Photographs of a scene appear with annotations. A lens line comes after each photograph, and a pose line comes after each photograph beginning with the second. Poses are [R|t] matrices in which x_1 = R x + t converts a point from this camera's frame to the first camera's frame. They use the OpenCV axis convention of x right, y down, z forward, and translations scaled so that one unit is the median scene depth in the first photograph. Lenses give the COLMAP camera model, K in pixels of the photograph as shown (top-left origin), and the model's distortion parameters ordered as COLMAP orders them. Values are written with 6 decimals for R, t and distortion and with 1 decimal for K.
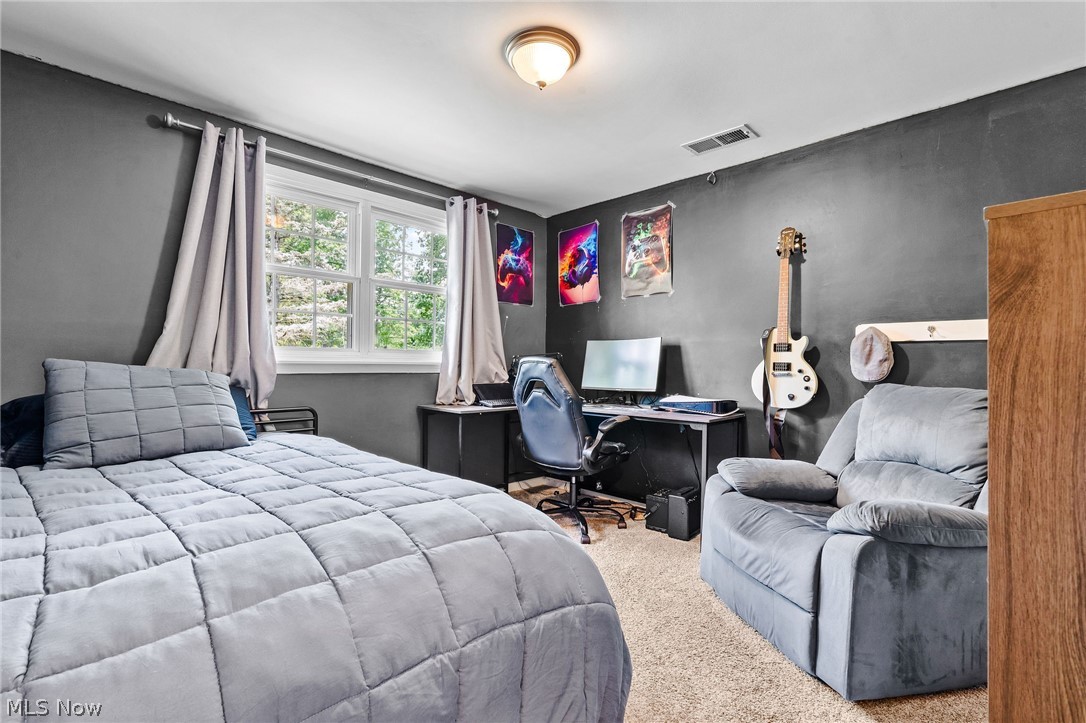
lens RADIAL K [[490.0, 0, 536.3], [0, 490.0, 366.8], [0, 0, 1]] dist [-0.011518, 0.004197]
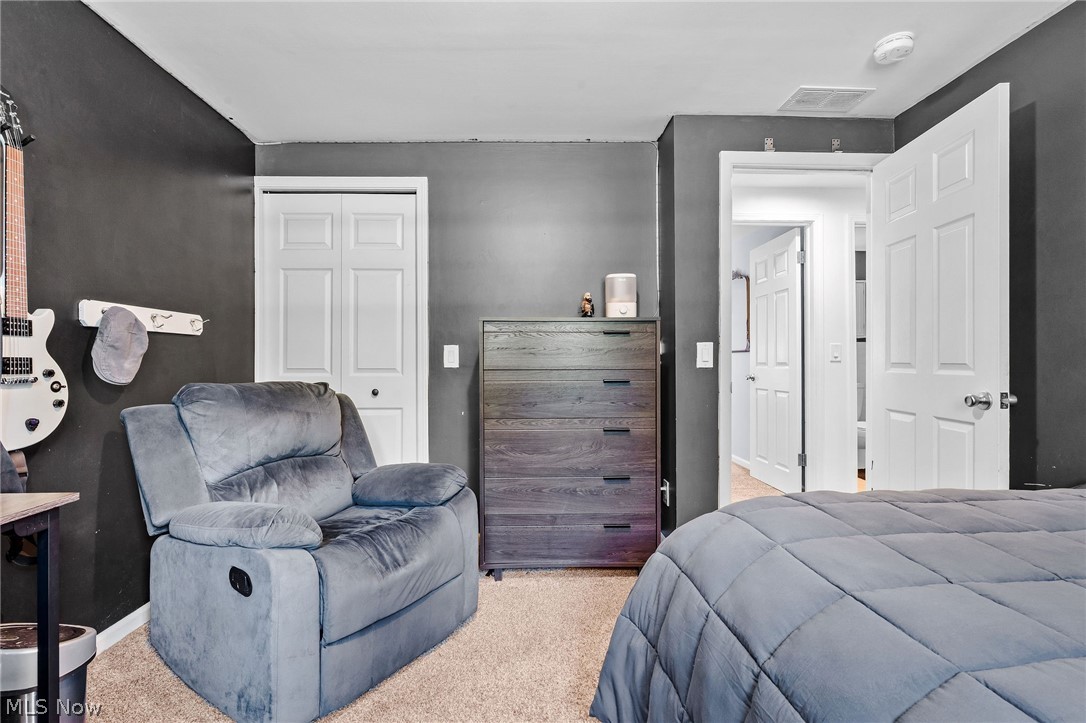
lens RADIAL K [[490.0, 0, 542.1], [0, 490.0, 359.1], [0, 0, 1]] dist [-0.011518, 0.004197]
pose [[-0.730072, -0.005528, 0.683348, -0.228648], [-0.001636, 0.999979, 0.006342, -0.011201], [-0.683369, 0.003512, -0.730065, 1.016357]]
